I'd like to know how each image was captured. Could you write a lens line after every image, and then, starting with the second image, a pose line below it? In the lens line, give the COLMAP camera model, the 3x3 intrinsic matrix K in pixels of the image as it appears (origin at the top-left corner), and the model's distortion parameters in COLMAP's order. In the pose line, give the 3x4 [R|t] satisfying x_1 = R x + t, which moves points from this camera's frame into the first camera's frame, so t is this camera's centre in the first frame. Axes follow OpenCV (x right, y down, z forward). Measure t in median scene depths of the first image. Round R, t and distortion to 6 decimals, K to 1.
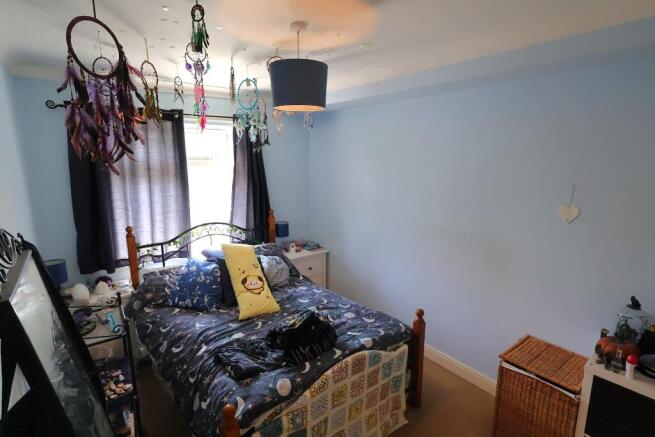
lens RADIAL K [[323.6, 0, 327.5], [0, 323.6, 218.5], [0, 0, 1]] dist [0.001637, 0.000118]
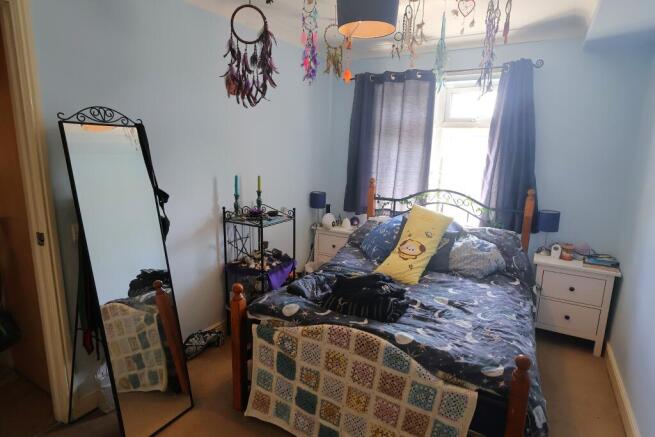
lens RADIAL K [[369.6, 0, 327.5], [0, 369.6, 218.5], [0, 0, 1]] dist [-0.001600, -0.000154]
pose [[0.380026, 0.188033, -0.905662, 0.686634], [-0.200403, 0.972601, 0.117839, 0.052439], [0.903005, 0.136715, 0.407296, 0.428501]]
